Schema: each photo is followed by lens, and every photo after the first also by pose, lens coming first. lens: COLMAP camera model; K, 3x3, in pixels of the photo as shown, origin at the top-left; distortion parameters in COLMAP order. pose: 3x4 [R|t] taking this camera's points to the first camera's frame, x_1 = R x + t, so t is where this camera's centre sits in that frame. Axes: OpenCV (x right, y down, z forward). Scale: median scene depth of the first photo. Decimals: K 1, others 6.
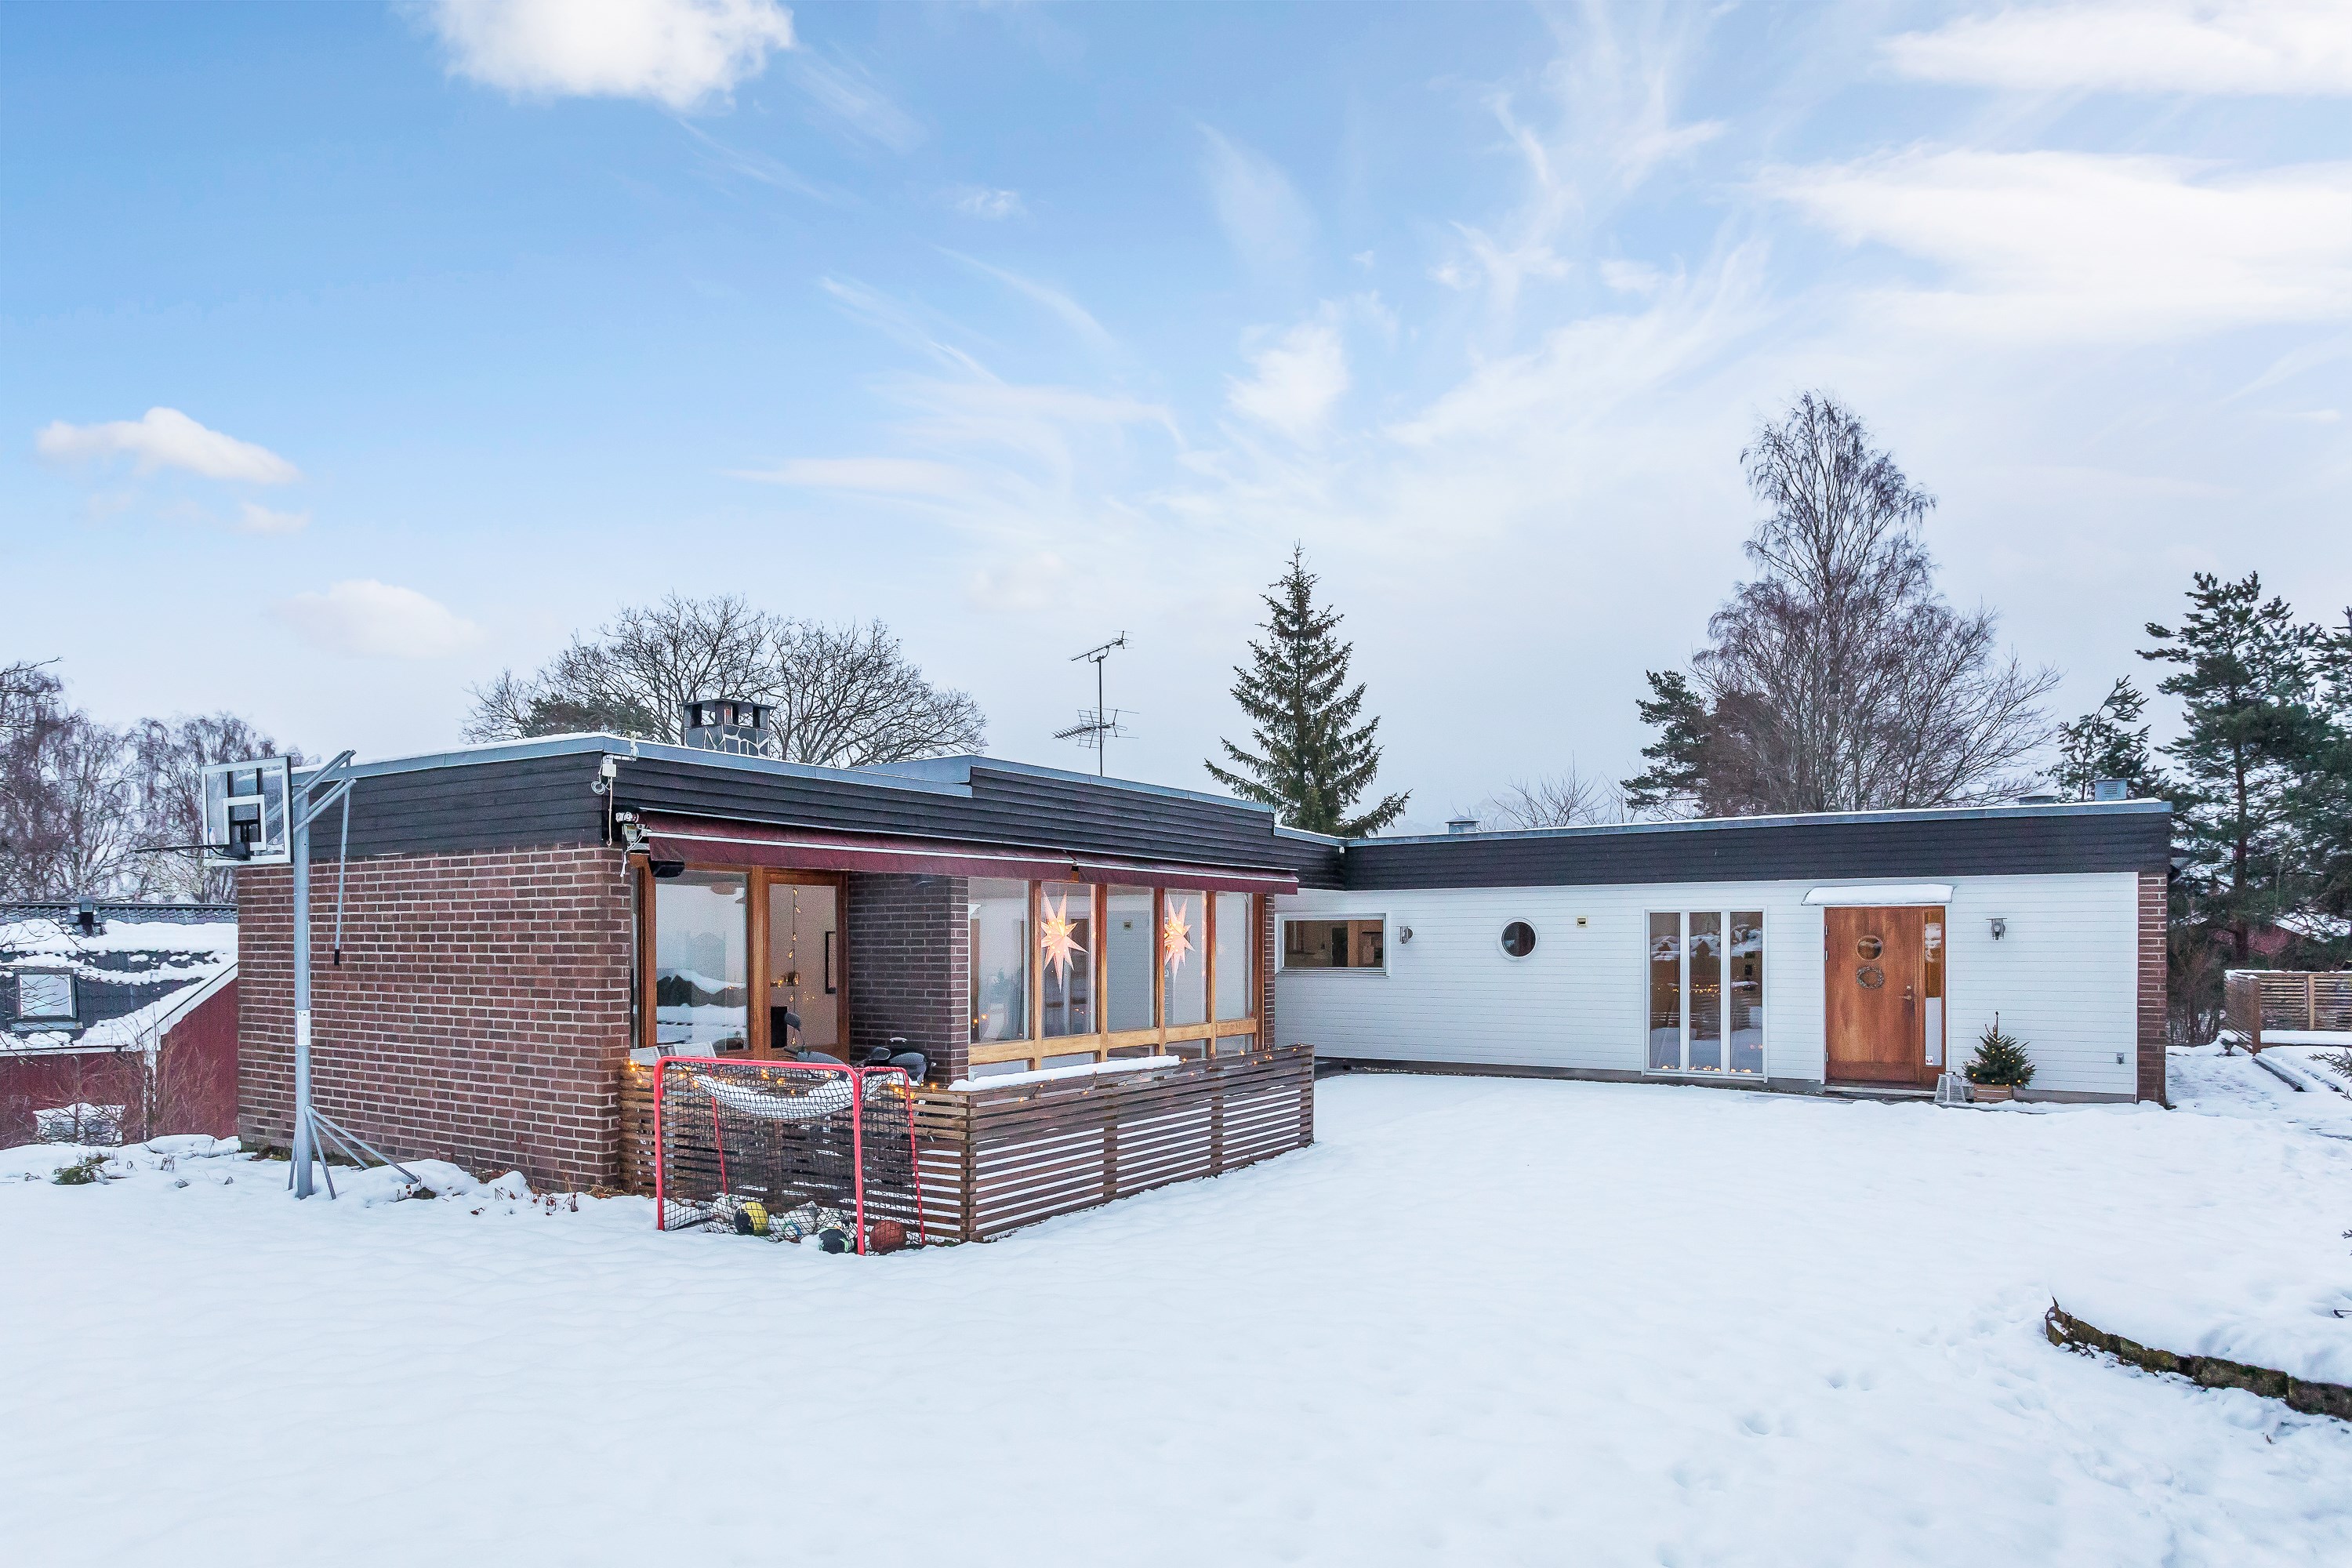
lens RADIAL K [[1430.3, 0, 1173.8], [0, 1430.3, 919.2], [0, 0, 1]] dist [0.005754, 0.001671]
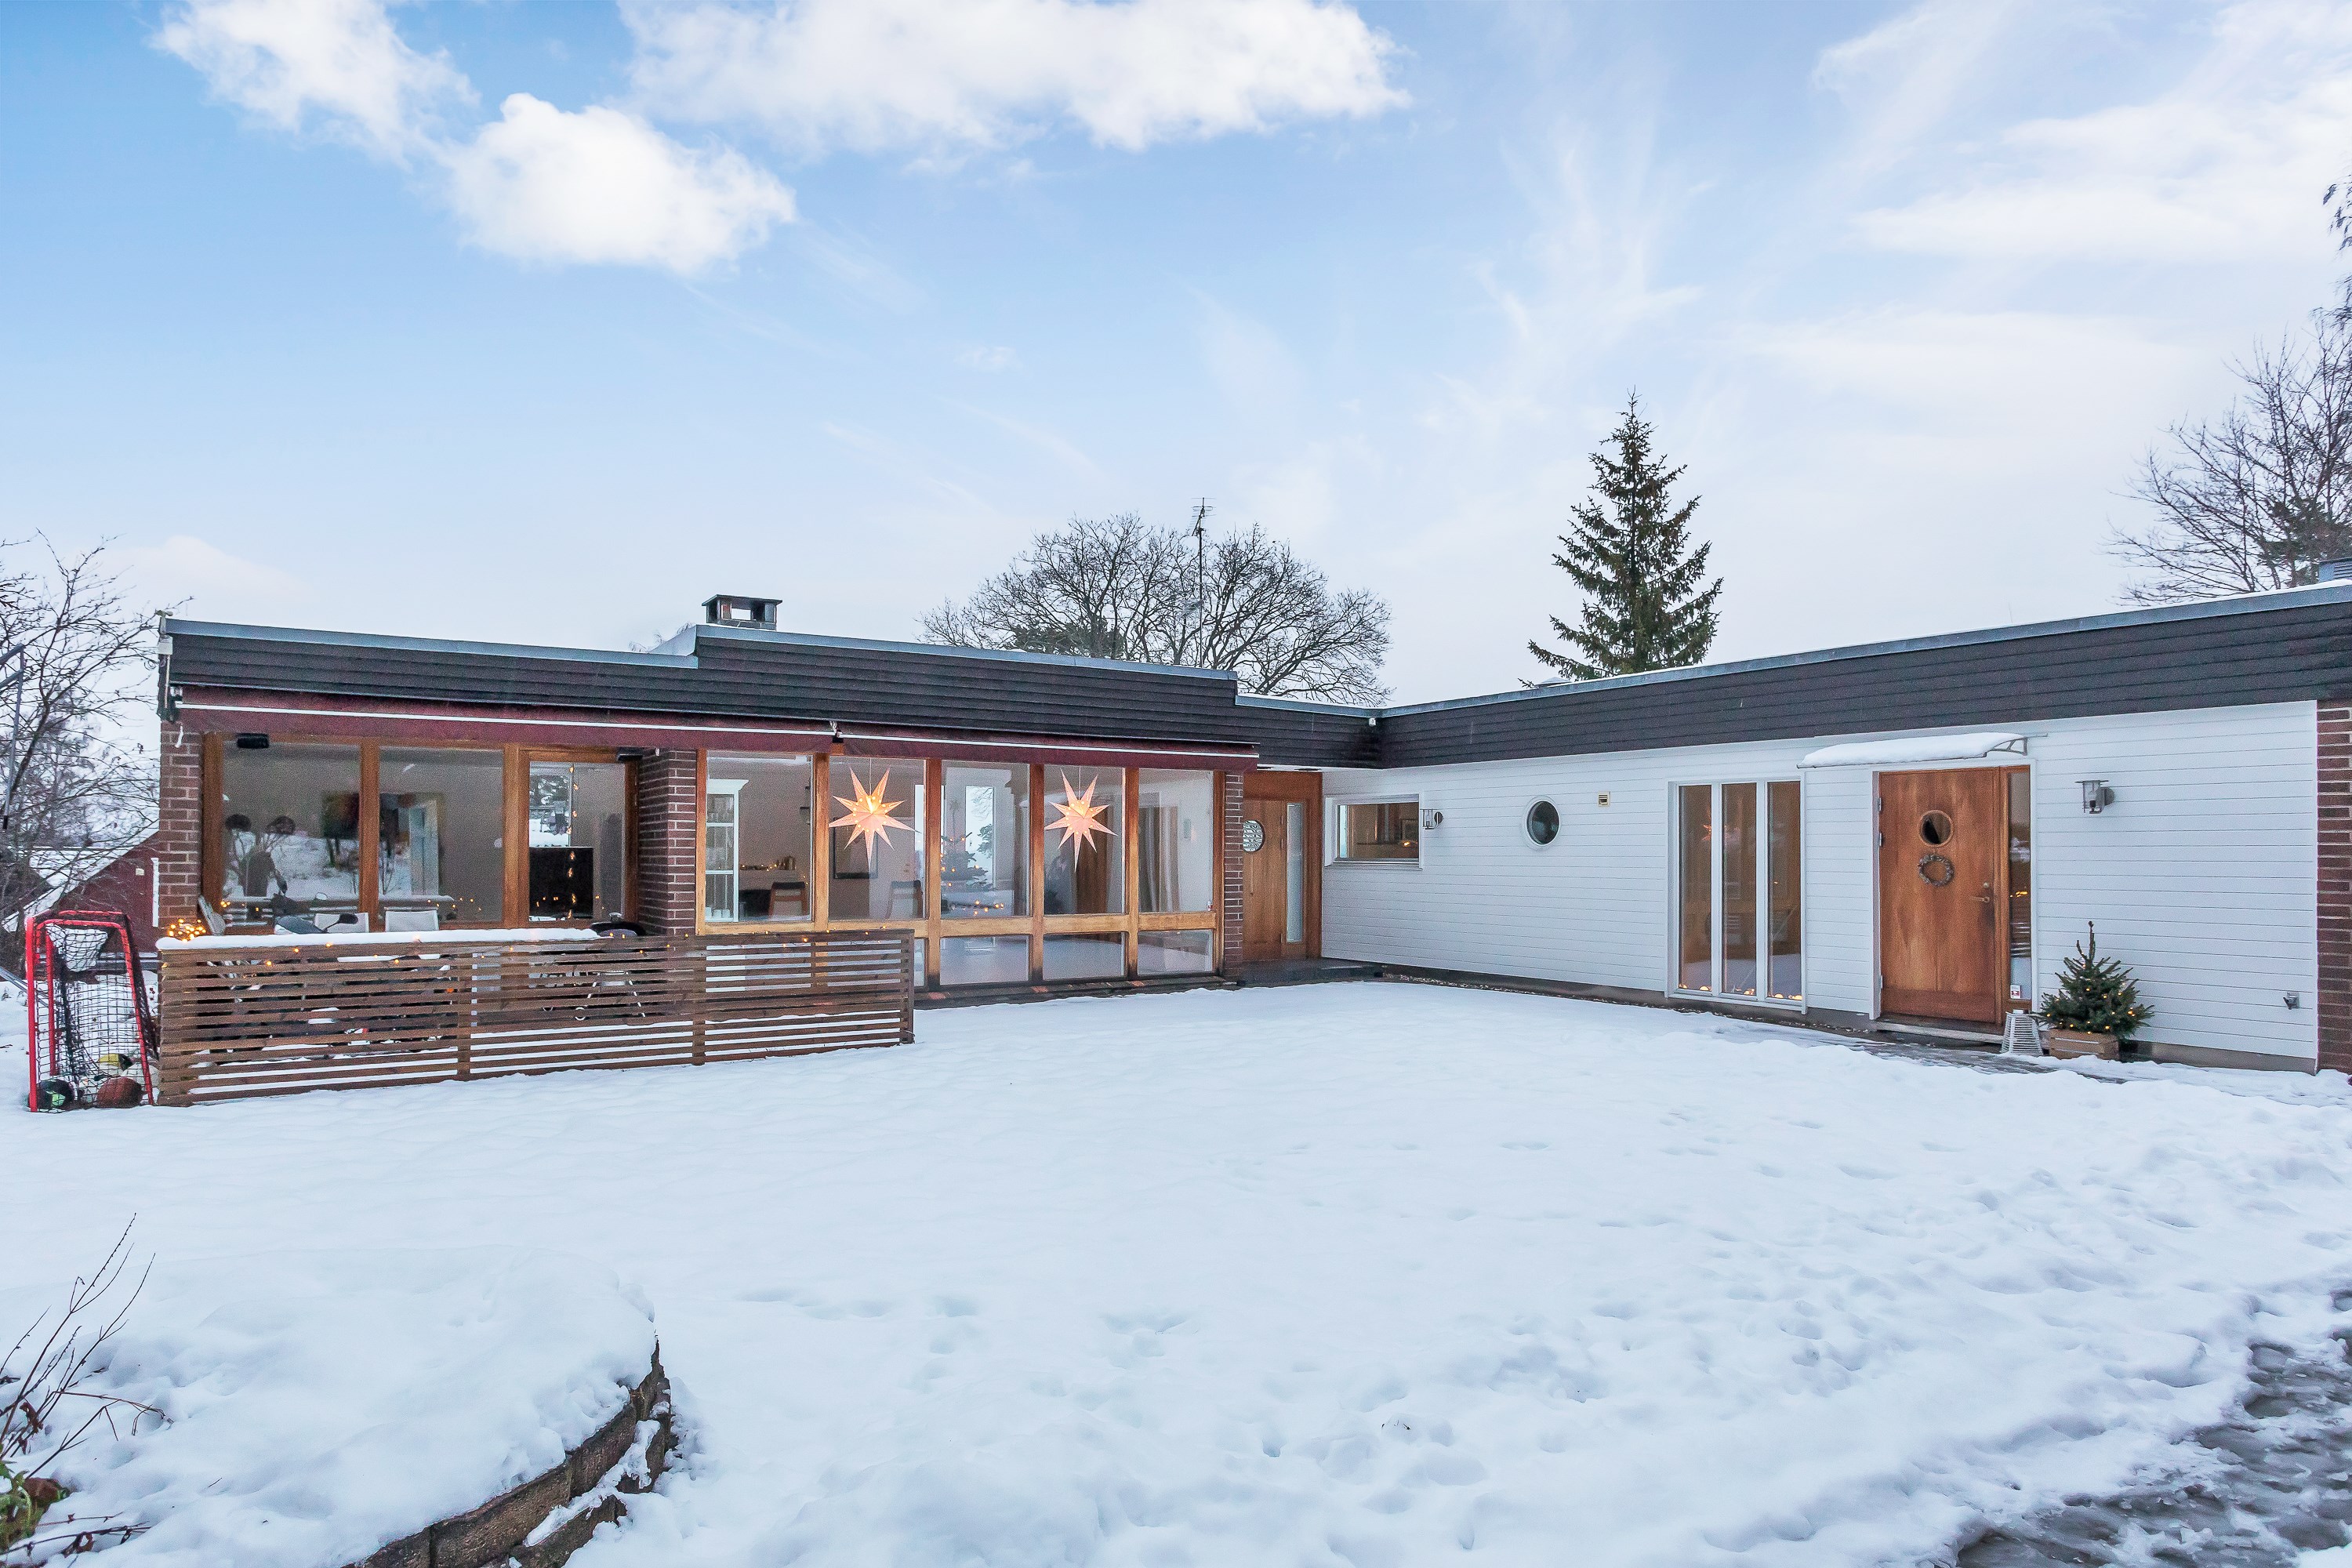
lens RADIAL K [[1394.7, 0, 1172.0], [0, 1394.7, 824.7], [0, 0, 1]] dist [0.000487, 0.000832]
pose [[0.904056, -0.003706, -0.427399, 0.368165], [0.001931, 0.999988, -0.004587, 0.017367], [0.427410, 0.003321, 0.904052, 0.186166]]
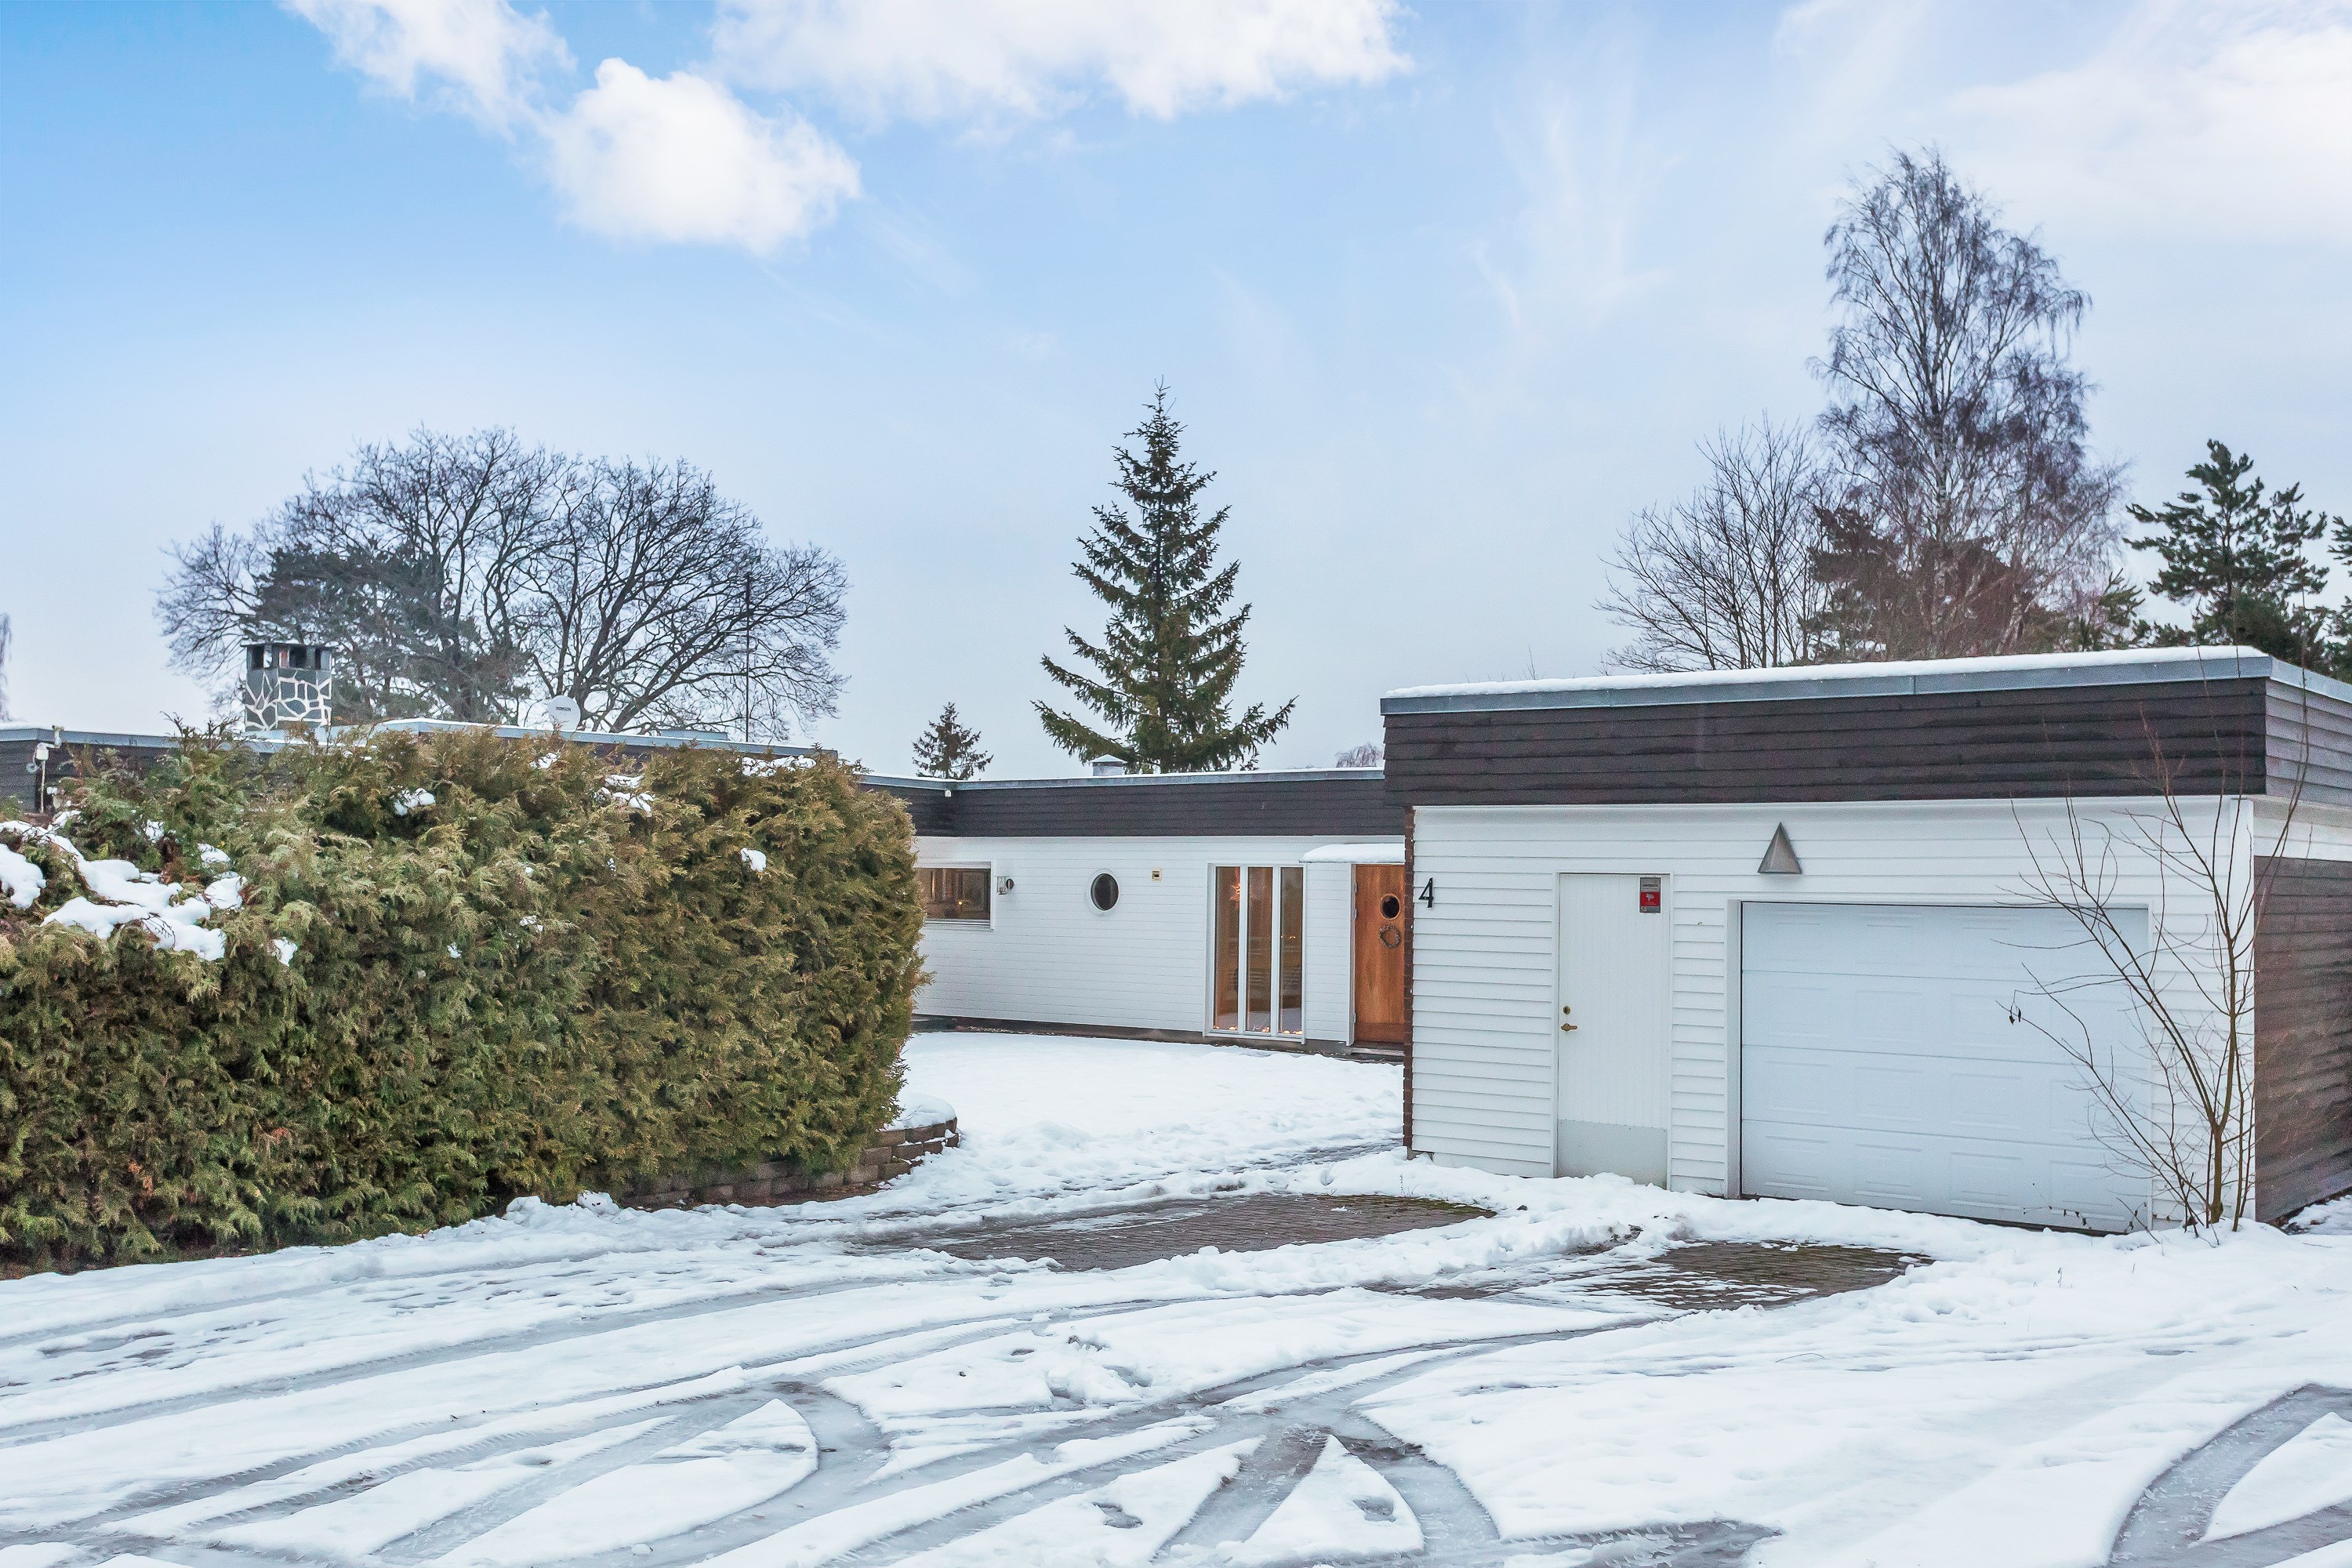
lens RADIAL K [[2329.0, 0, 1176.0], [0, 2329.0, 784.0], [0, 0, 1]] dist [0.042431, 0.006888]
pose [[0.995353, 0.010491, -0.095716, 0.411811], [-0.012885, 0.999619, -0.024429, -0.019307], [0.095423, 0.025549, 0.995109, -0.504411]]
